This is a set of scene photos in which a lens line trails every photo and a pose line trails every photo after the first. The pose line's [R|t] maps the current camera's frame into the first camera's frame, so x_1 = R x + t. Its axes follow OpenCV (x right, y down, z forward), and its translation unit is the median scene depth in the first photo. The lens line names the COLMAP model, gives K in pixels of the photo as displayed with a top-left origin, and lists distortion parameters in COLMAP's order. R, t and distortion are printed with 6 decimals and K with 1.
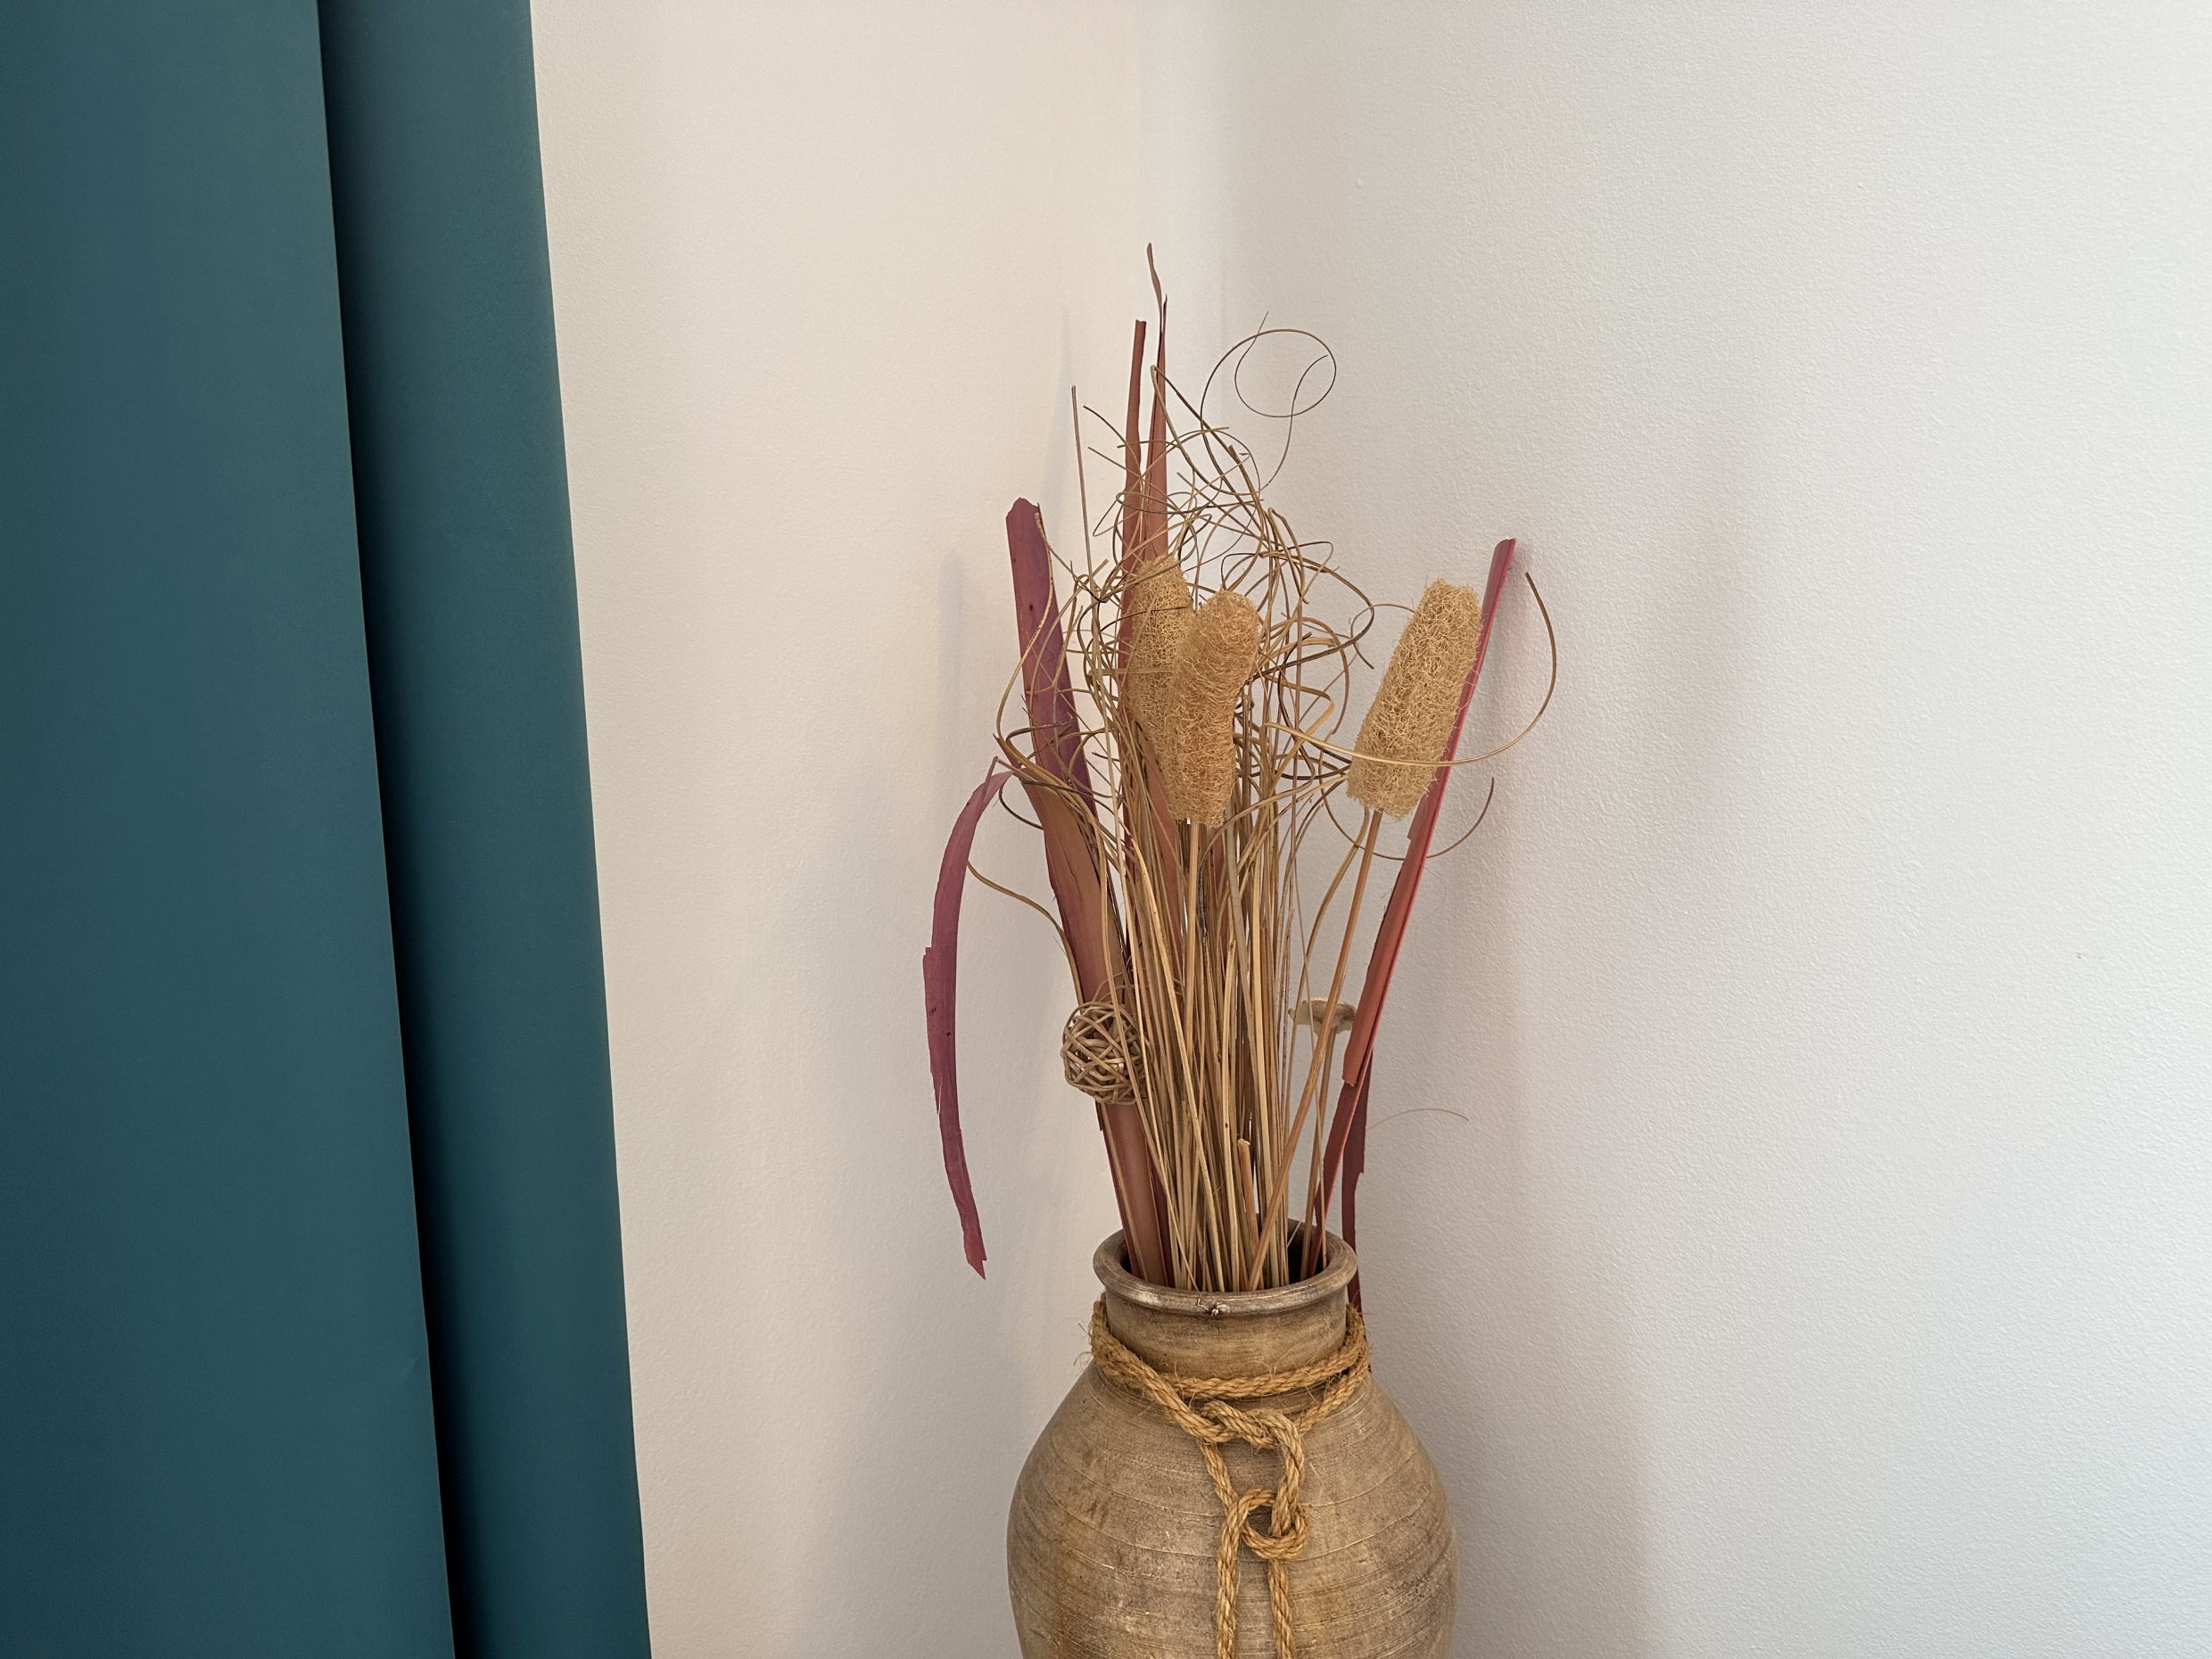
lens RADIAL K [[1579.1, 0, 1097.9], [0, 1579.1, 833.0], [0, 0, 1]] dist [0.101497, -0.155961]
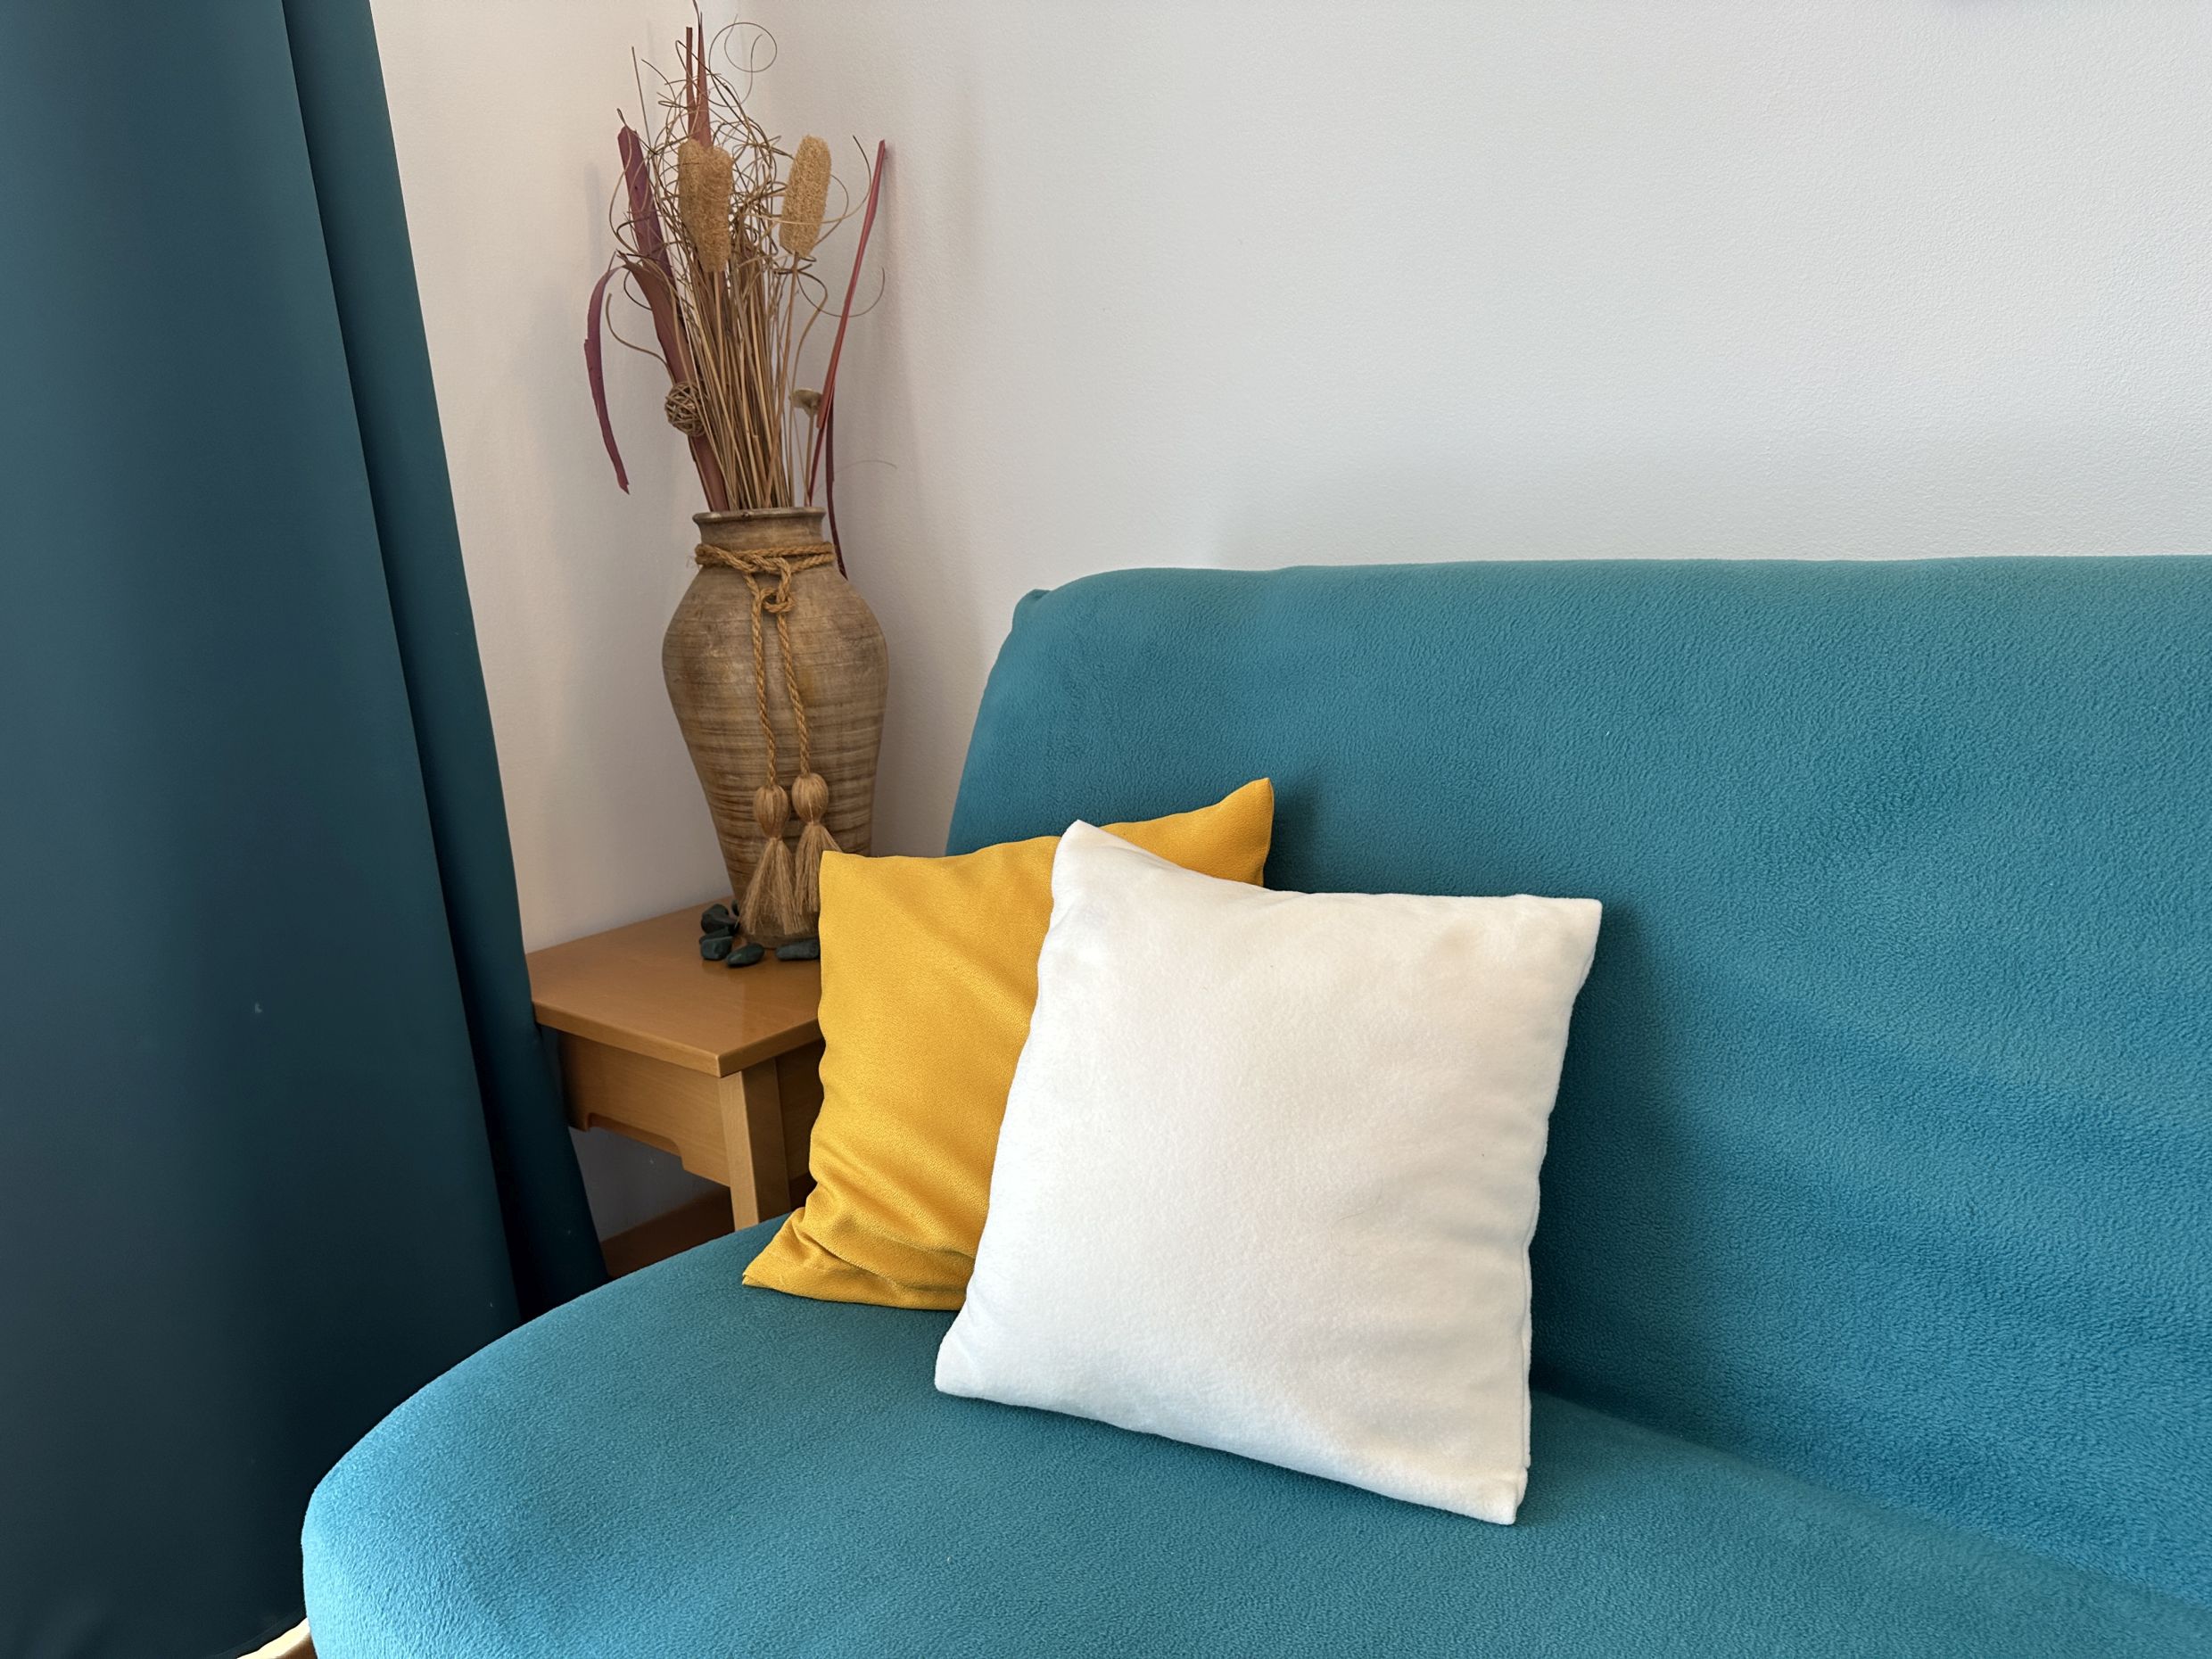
lens RADIAL K [[1579.1, 0, 1097.9], [0, 1579.1, 833.0], [0, 0, 1]] dist [0.101497, -0.155961]
pose [[0.986292, -0.074769, 0.147099, 0.188365], [0.058056, 0.991691, 0.114801, 0.497167], [-0.154461, -0.104688, 0.982437, -1.169647]]
